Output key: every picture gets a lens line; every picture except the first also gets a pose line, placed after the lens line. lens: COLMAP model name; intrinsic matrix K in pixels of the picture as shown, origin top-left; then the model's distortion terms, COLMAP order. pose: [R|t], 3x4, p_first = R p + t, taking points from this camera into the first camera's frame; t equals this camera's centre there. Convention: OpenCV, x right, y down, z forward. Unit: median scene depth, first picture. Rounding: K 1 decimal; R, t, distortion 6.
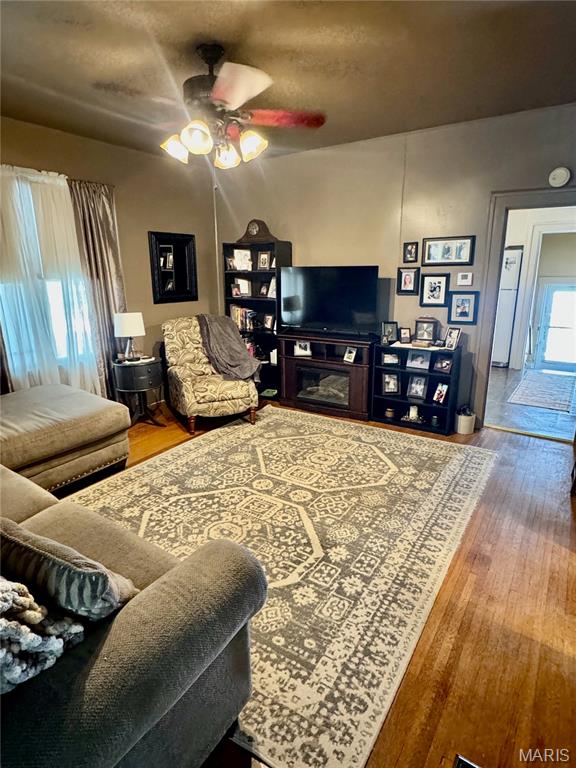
lens RADIAL K [[429.3, 0, 295.9], [0, 429.3, 381.5], [0, 0, 1]] dist [0.023296, 0.001833]
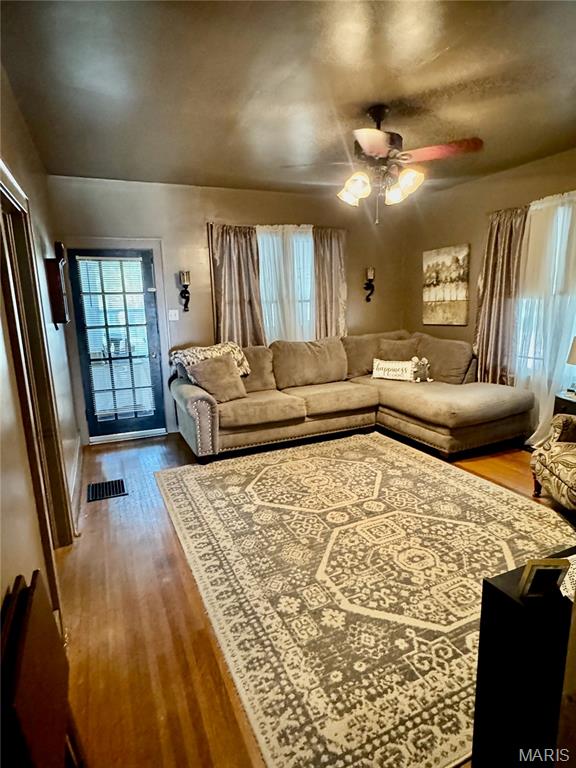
lens RADIAL K [[429.3, 0, 295.3], [0, 429.3, 386.6], [0, 0, 1]] dist [0.023296, 0.001833]
pose [[-0.530491, 0.195913, -0.824741, 0.809182], [-0.187285, 0.921797, 0.339433, -0.331129], [0.826743, 0.334527, -0.452314, 1.230908]]
